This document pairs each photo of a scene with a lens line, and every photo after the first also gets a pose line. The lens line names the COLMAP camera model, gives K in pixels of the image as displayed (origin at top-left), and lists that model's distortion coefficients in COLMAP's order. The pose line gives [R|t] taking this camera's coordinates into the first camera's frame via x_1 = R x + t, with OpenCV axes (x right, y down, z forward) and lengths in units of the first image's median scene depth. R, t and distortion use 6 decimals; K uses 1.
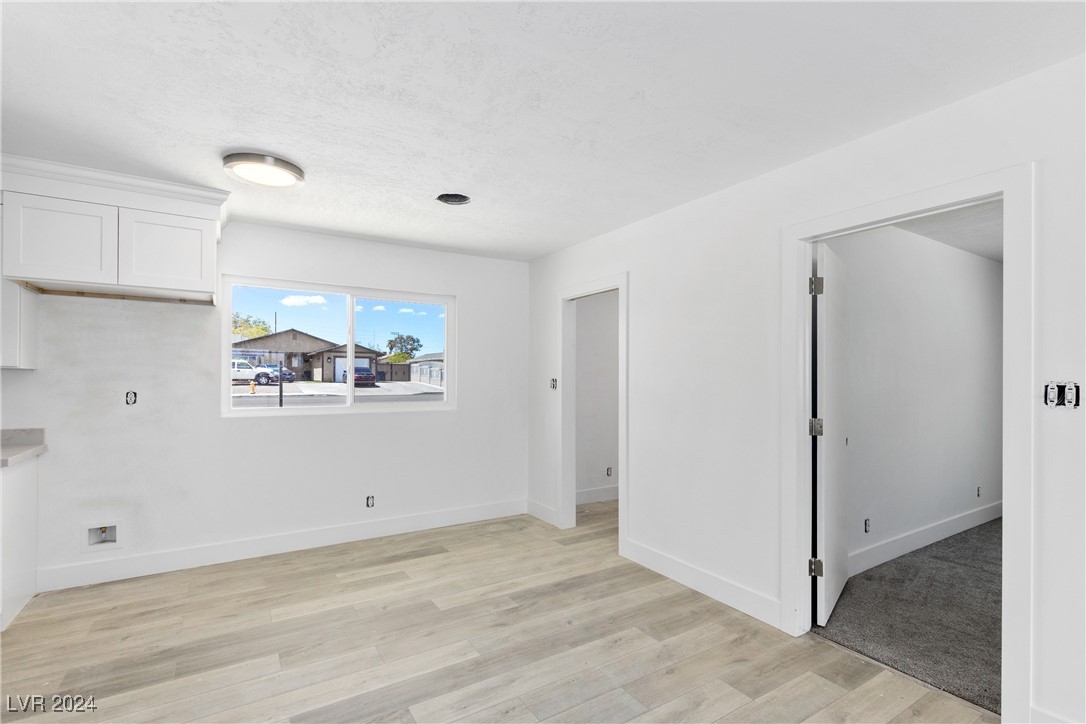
lens RADIAL K [[501.7, 0, 555.5], [0, 501.7, 376.5], [0, 0, 1]] dist [0.001188, 0.000233]
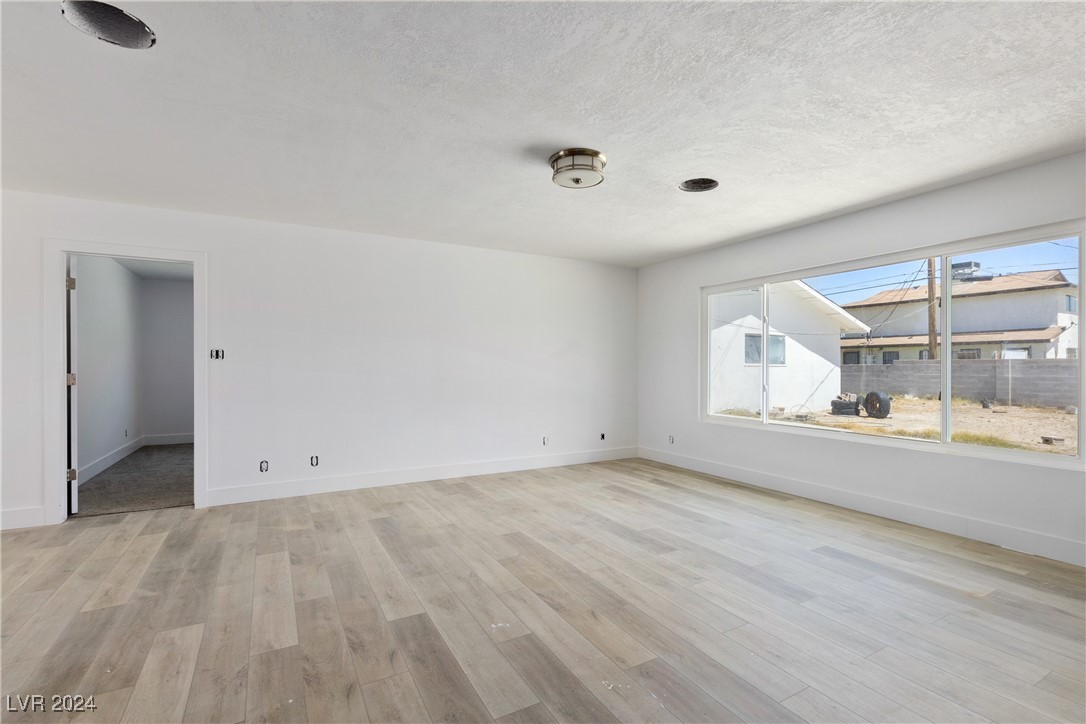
lens RADIAL K [[501.7, 0, 543.7], [0, 501.7, 363.8], [0, 0, 1]] dist [0.001188, 0.000233]
pose [[0.069800, -0.003206, 0.997556, -0.508388], [-0.000867, 0.999994, 0.003275, 0.028952], [-0.997561, -0.001094, 0.069797, -0.289501]]
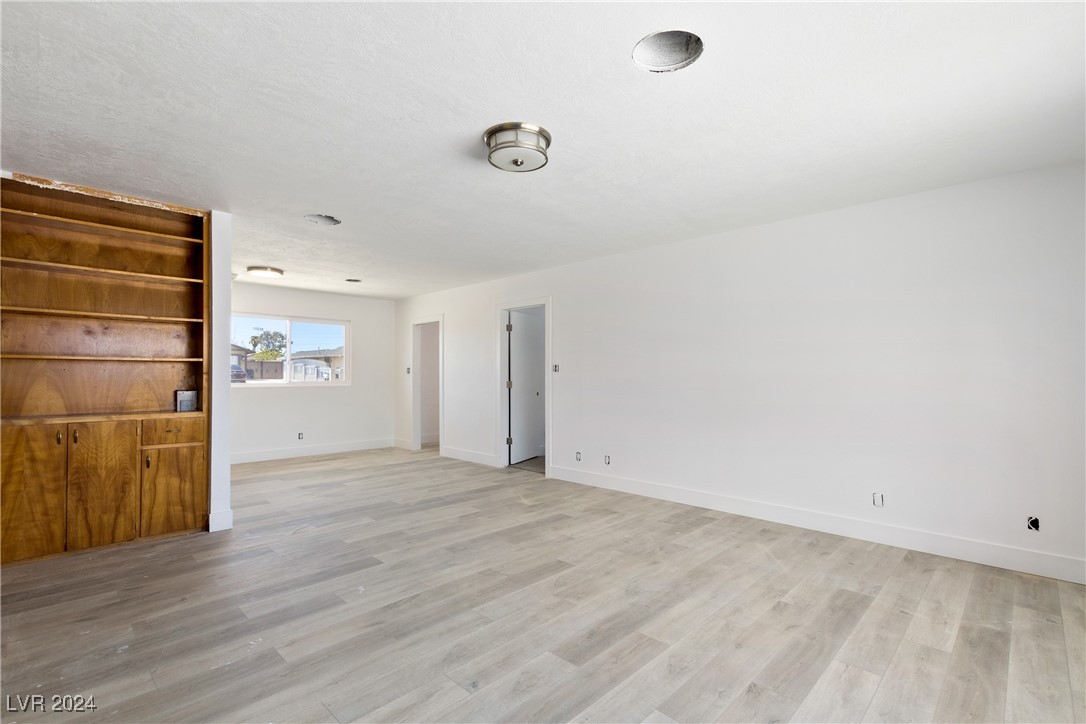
lens RADIAL K [[501.7, 0, 545.4], [0, 501.7, 371.2], [0, 0, 1]] dist [0.001188, 0.000233]
pose [[0.977461, -0.002941, 0.211096, 0.099367], [0.004401, 0.999970, -0.006450, 0.030253], [-0.211071, 0.007233, 0.977444, -0.879350]]
